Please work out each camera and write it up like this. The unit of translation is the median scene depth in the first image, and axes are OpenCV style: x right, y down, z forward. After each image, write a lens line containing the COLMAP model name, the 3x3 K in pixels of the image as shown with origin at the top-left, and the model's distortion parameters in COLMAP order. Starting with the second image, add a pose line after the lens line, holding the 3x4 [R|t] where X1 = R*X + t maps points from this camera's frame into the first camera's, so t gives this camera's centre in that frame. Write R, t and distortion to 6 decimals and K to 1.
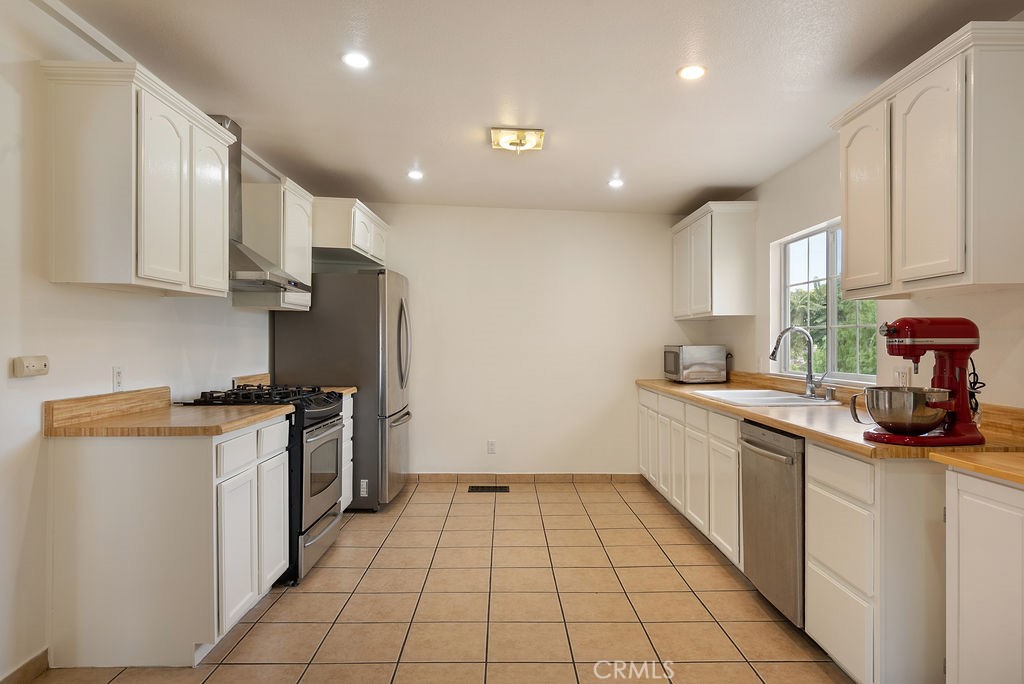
lens RADIAL K [[612.5, 0, 513.4], [0, 612.5, 351.7], [0, 0, 1]] dist [0.004959, 0.001796]
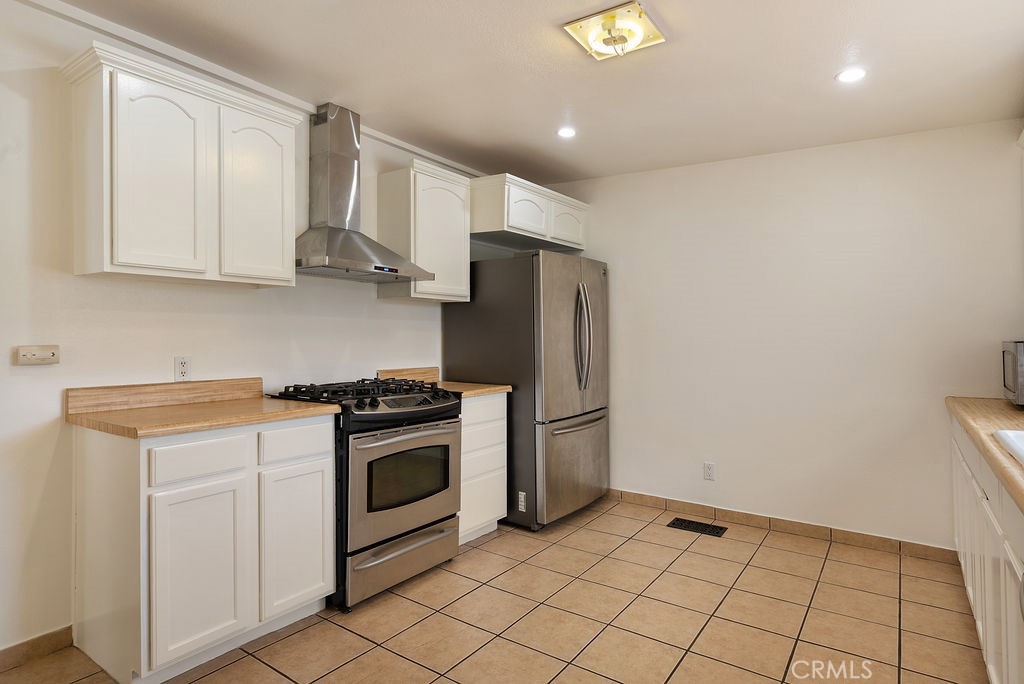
lens RADIAL K [[551.4, 0, 511.7], [0, 551.4, 334.2], [0, 0, 1]] dist [0.002662, 0.000637]
pose [[0.808784, -0.001523, -0.588104, 0.304680], [-0.011813, 0.999753, -0.018835, -0.002405], [0.587987, 0.022181, 0.808566, 0.507416]]
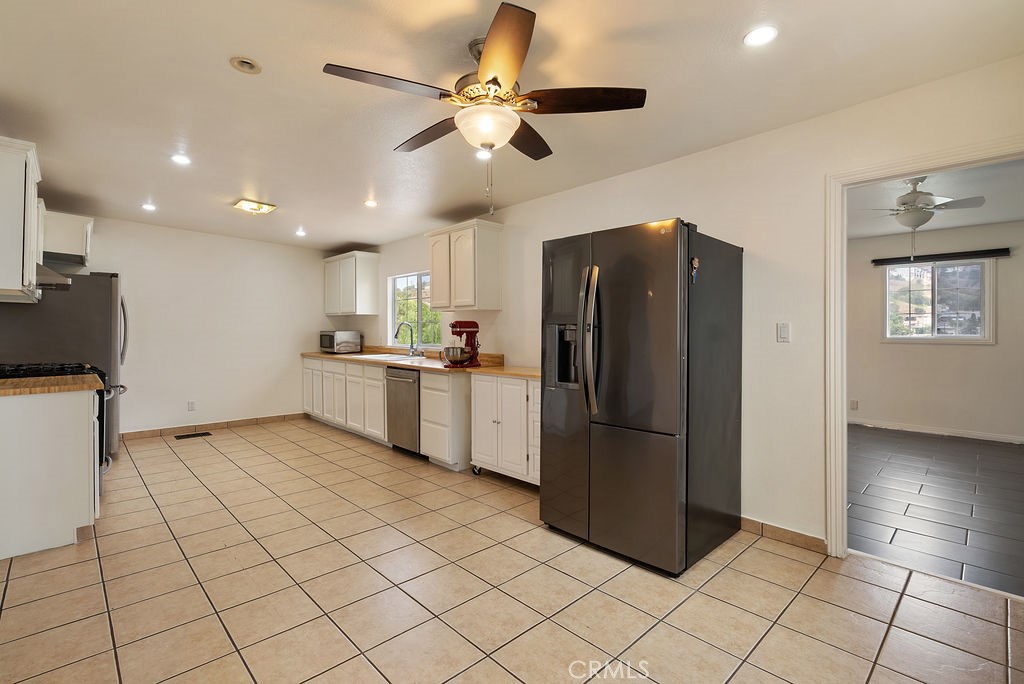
lens RADIAL K [[475.0, 0, 512.8], [0, 475.0, 334.3], [0, 0, 1]] dist [-0.000120, -0.000024]
pose [[0.734075, -0.006169, 0.679041, -0.400972], [0.007975, 0.999968, 0.000463, 0.002886], [-0.679022, 0.005075, 0.734100, -0.464603]]
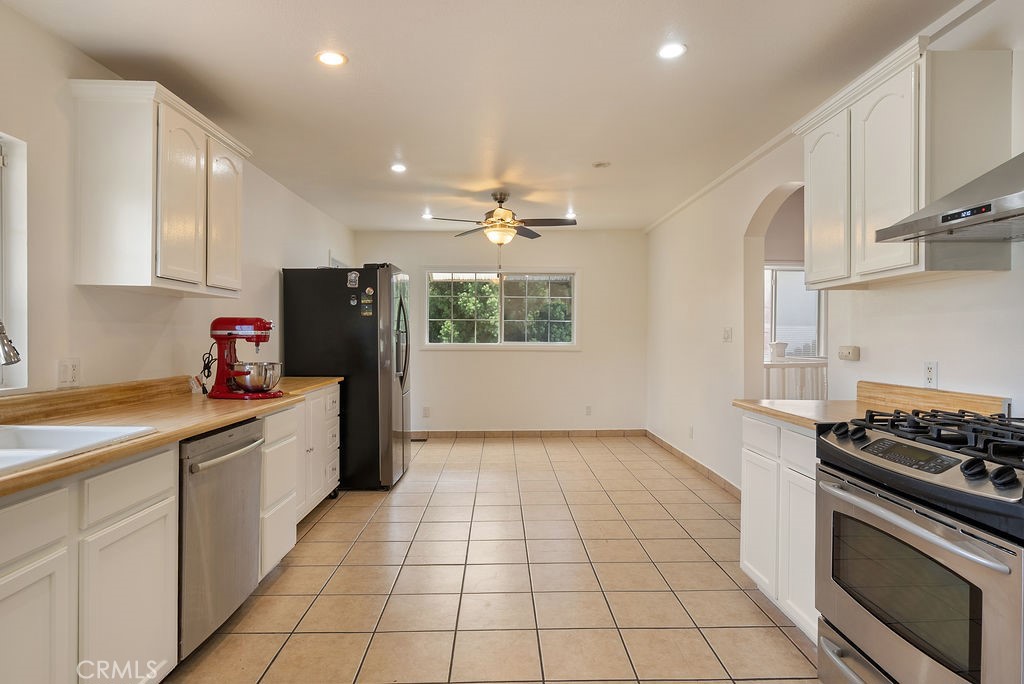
lens RADIAL K [[551.4, 0, 511.7], [0, 551.4, 334.2], [0, 0, 1]] dist [0.002662, 0.000637]
pose [[-0.999937, -0.006838, -0.008929, 0.007049], [-0.006902, 0.999950, 0.007227, -0.017257], [0.008879, 0.007288, -0.999934, 1.626463]]
